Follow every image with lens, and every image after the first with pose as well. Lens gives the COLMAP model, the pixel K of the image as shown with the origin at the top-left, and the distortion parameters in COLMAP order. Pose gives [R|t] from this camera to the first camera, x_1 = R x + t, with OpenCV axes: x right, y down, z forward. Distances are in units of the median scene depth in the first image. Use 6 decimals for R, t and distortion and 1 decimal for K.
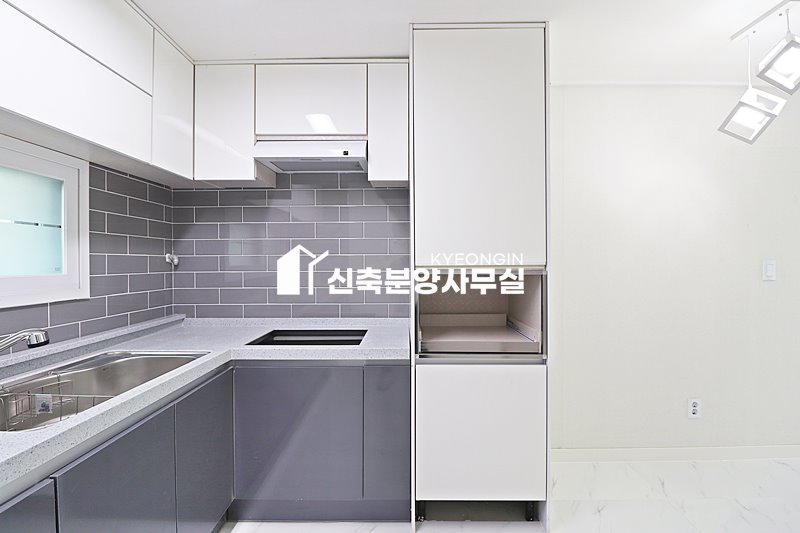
lens RADIAL K [[371.6, 0, 399.4], [0, 371.6, 264.6], [0, 0, 1]] dist [-0.009903, -0.007232]
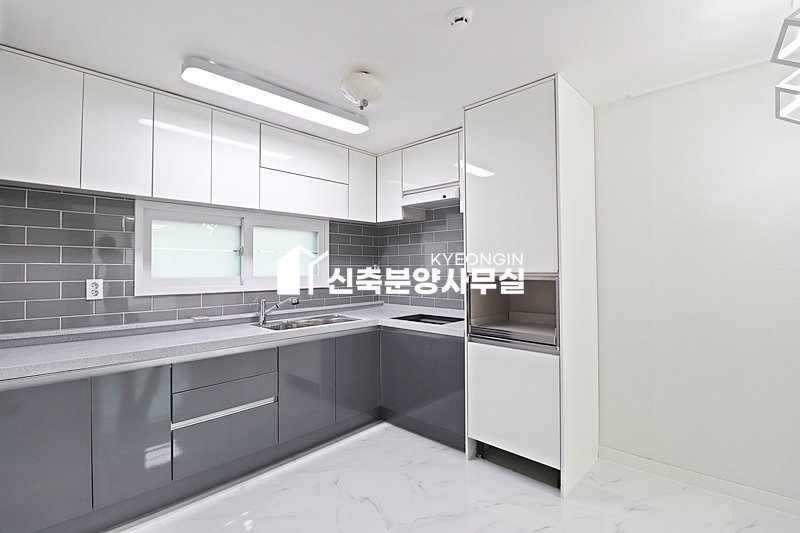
lens RADIAL K [[371.6, 0, 402.6], [0, 371.6, 264.4], [0, 0, 1]] dist [-0.009903, -0.007232]
pose [[0.732051, -0.008065, -0.681202, 0.781118], [-0.004720, 0.999846, -0.016910, -0.003091], [0.681233, 0.015595, 0.731900, -0.210461]]
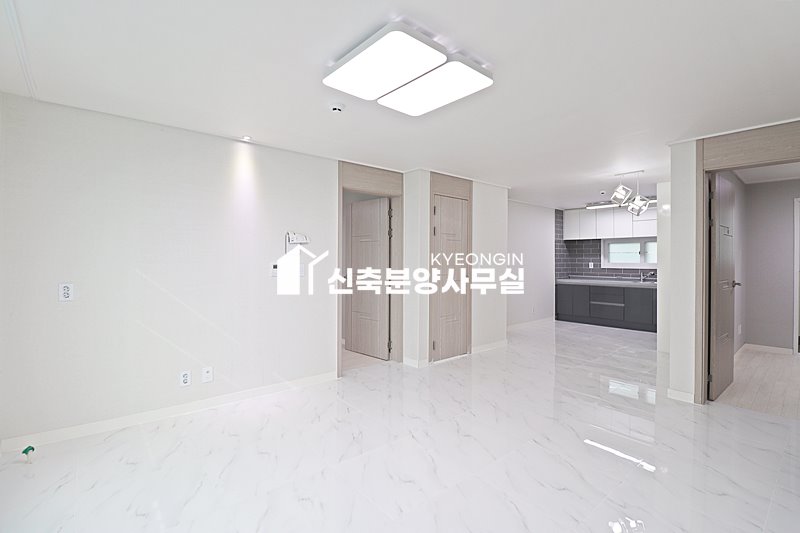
lens RADIAL K [[371.6, 0, 398.3], [0, 371.6, 263.4], [0, 0, 1]] dist [-0.009903, -0.007232]
pose [[-0.742391, 0.012050, -0.669858, 3.932661], [-0.004123, 0.999737, 0.022553, -0.049863], [0.669954, 0.019505, -0.742147, 1.784341]]
